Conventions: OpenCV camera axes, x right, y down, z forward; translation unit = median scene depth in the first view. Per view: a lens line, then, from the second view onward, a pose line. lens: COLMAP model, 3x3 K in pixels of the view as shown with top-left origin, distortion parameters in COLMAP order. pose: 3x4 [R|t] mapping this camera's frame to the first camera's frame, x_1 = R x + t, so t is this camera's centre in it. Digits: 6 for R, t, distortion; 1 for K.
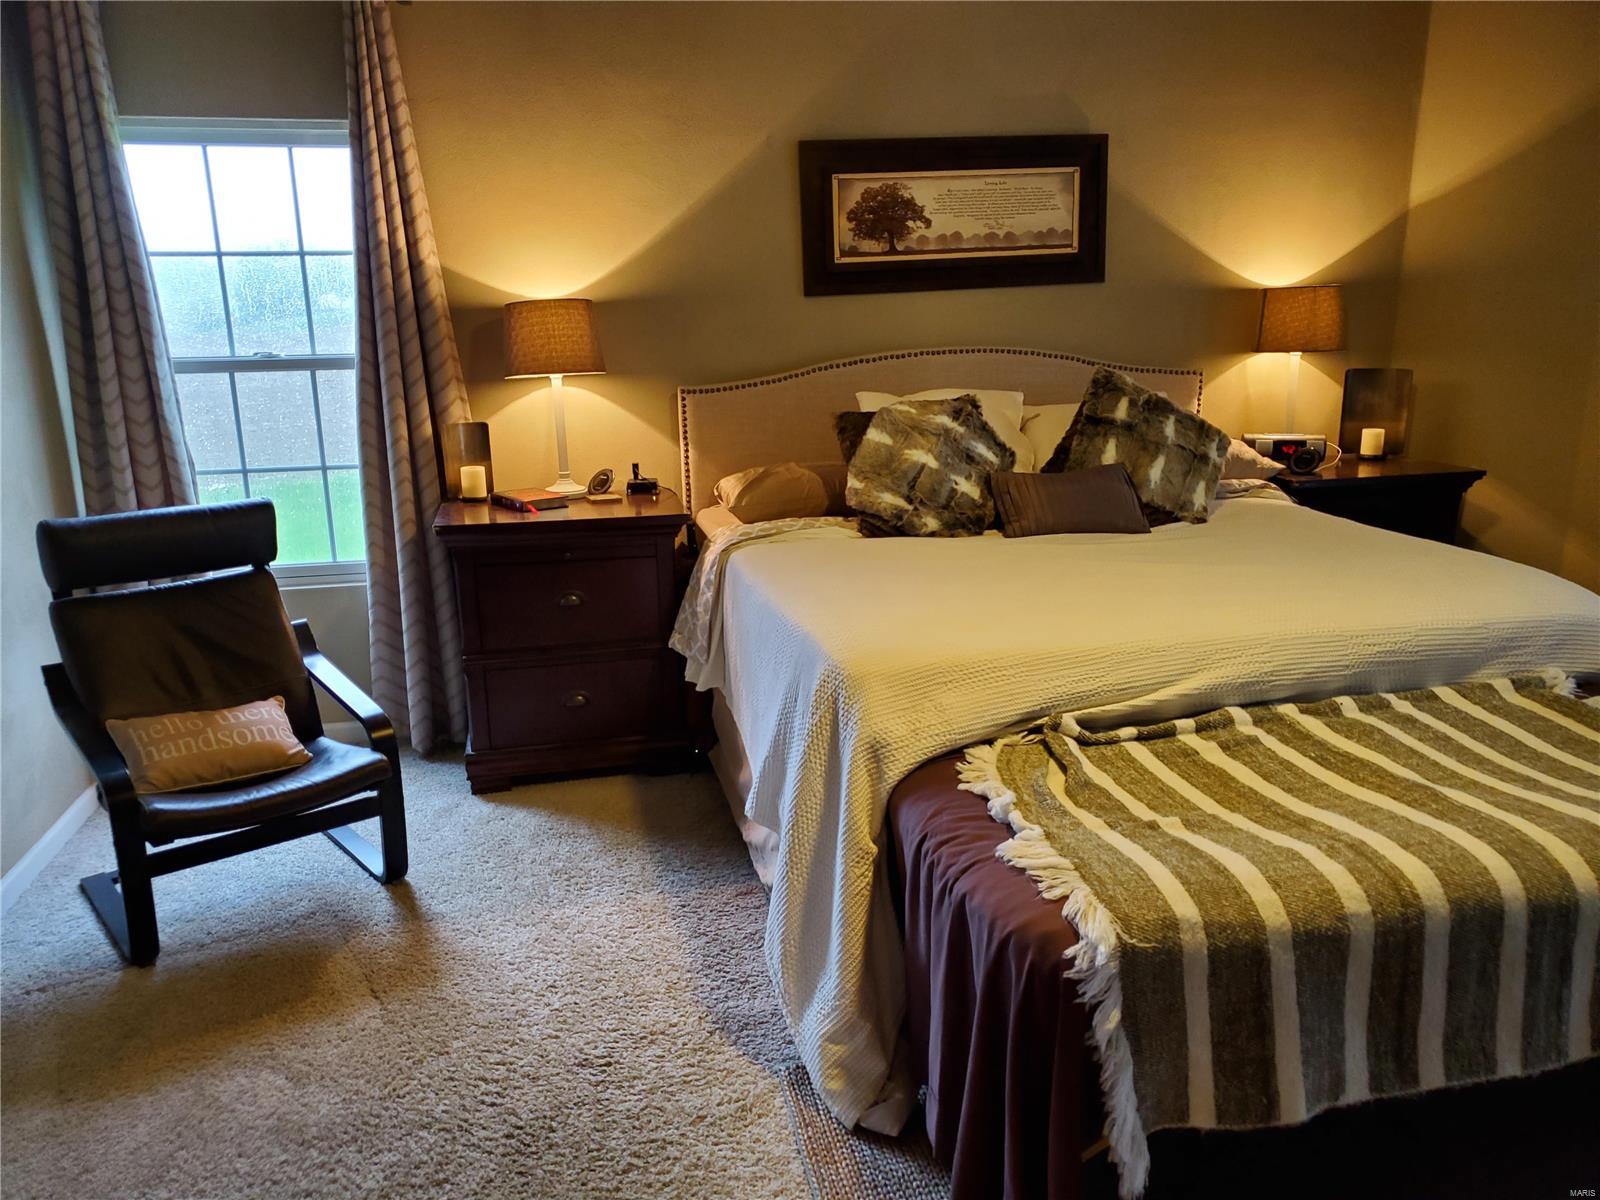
lens RADIAL K [[1209.0, 0, 794.7], [0, 1209.0, 633.2], [0, 0, 1]] dist [0.091834, -0.158732]
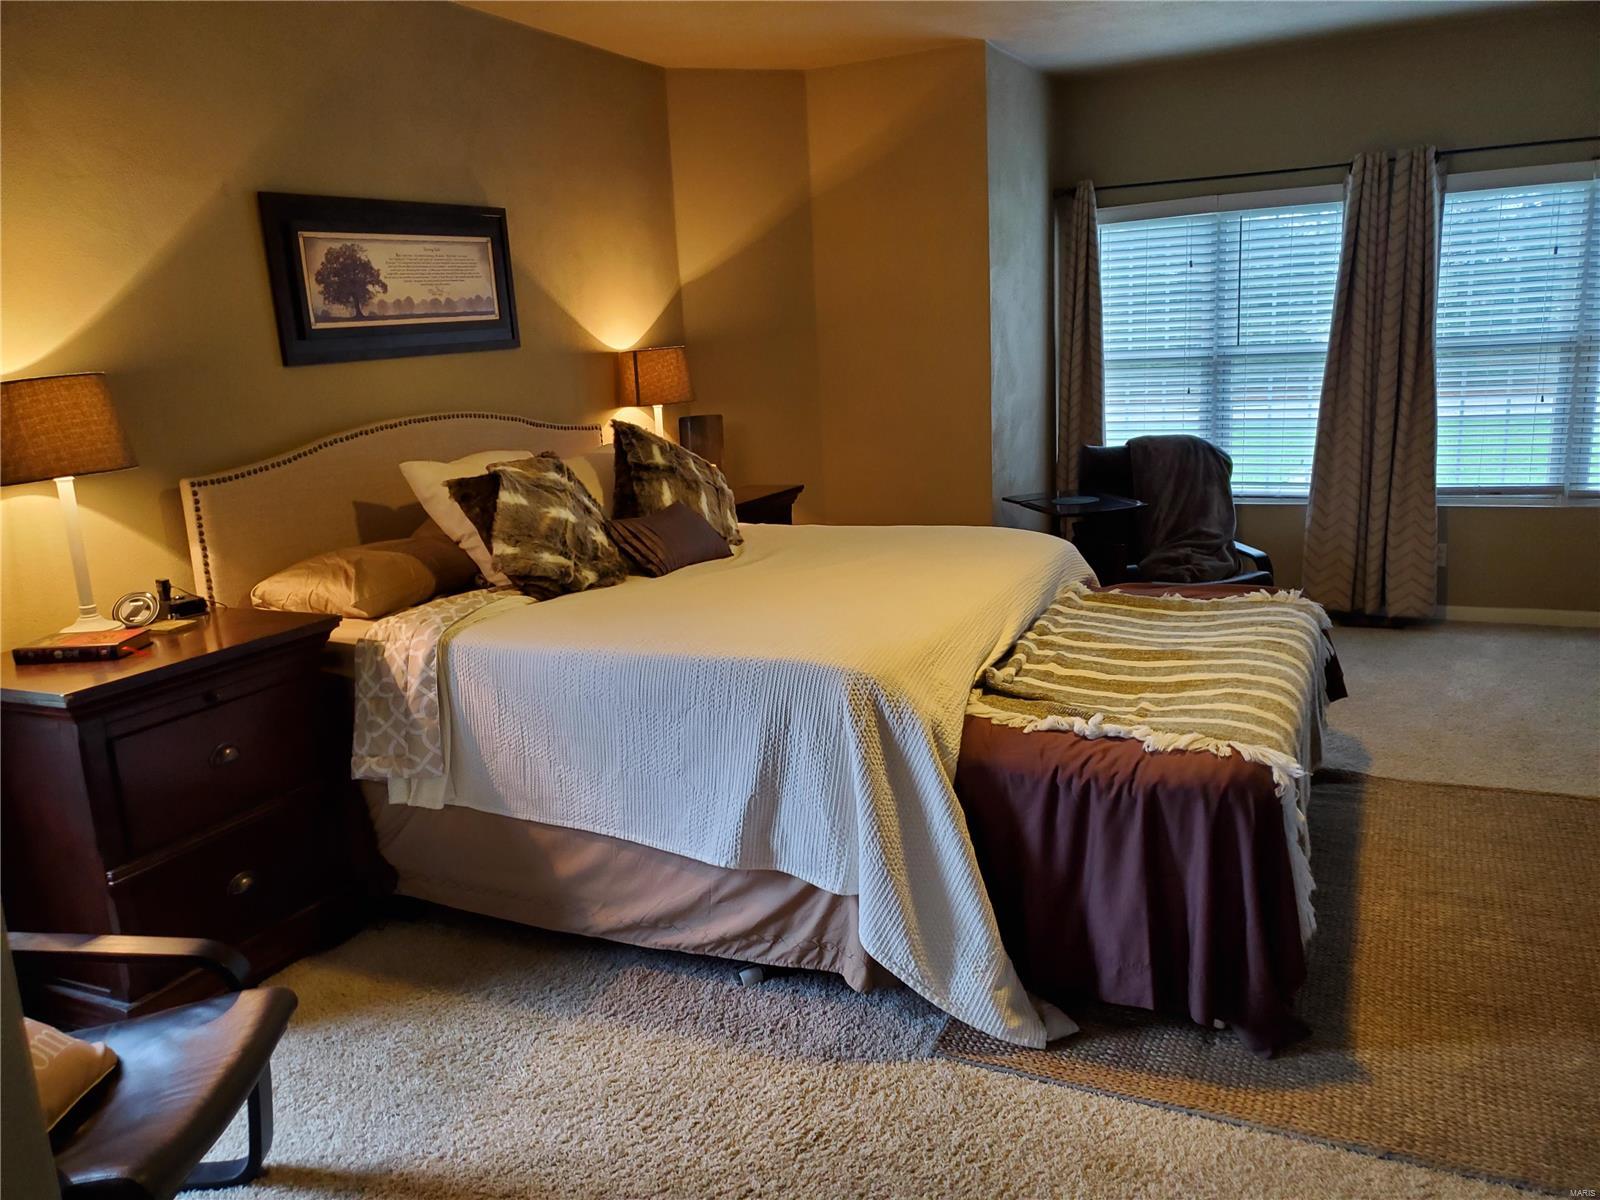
lens RADIAL K [[1246.6, 0, 800.0], [0, 1246.6, 600.0], [0, 0, 1]] dist [0.082516, -0.115266]
pose [[0.629619, -0.175495, 0.756823, -0.477171], [0.251524, 0.967733, 0.015153, -0.037049], [-0.735061, 0.180818, 0.653444, 0.174317]]
